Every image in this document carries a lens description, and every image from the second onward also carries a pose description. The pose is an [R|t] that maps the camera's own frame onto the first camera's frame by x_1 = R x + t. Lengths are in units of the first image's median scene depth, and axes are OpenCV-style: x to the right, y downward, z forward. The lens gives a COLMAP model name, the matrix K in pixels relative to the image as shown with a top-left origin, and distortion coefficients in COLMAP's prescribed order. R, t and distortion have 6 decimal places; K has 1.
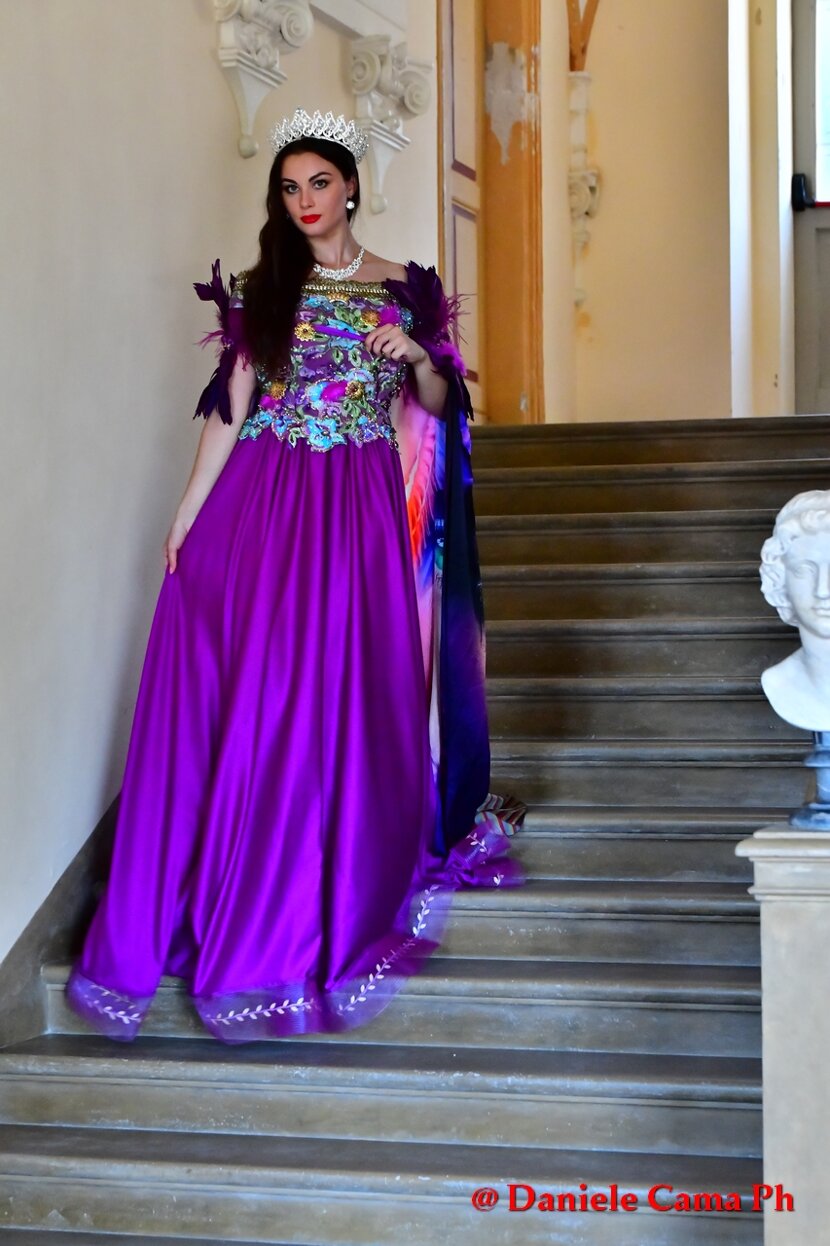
lens RADIAL K [[3091.0, 0, 415.0], [0, 3091.0, 623.0], [0, 0, 1]] dist [-0.021973, 0.897666]
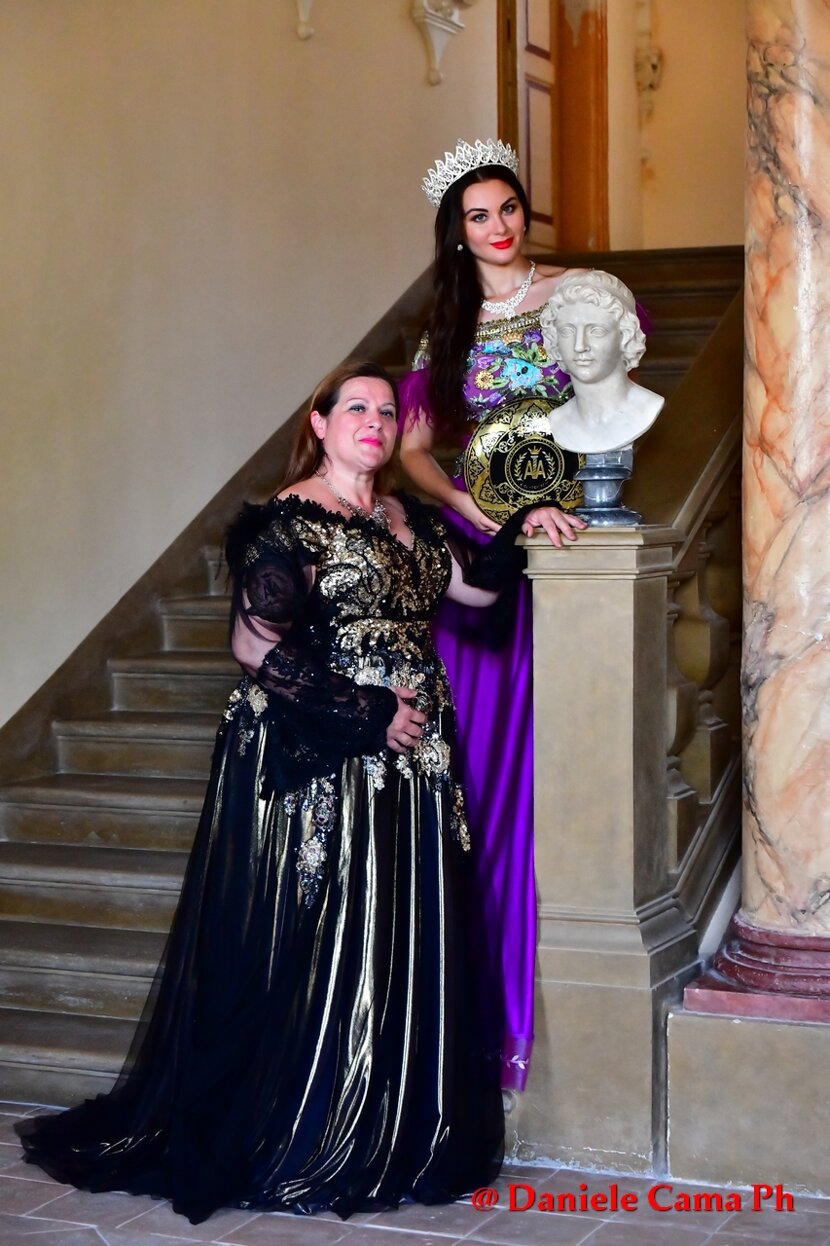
lens RADIAL K [[2674.9, 0, 415.0], [0, 2674.9, 623.0], [0, 0, 1]] dist [-0.053174, 0.255756]
pose [[0.993062, 0.005693, -0.117456, 0.142032], [0.000992, 0.998386, 0.056776, 0.030979], [0.117590, -0.056499, 0.991454, -0.111875]]
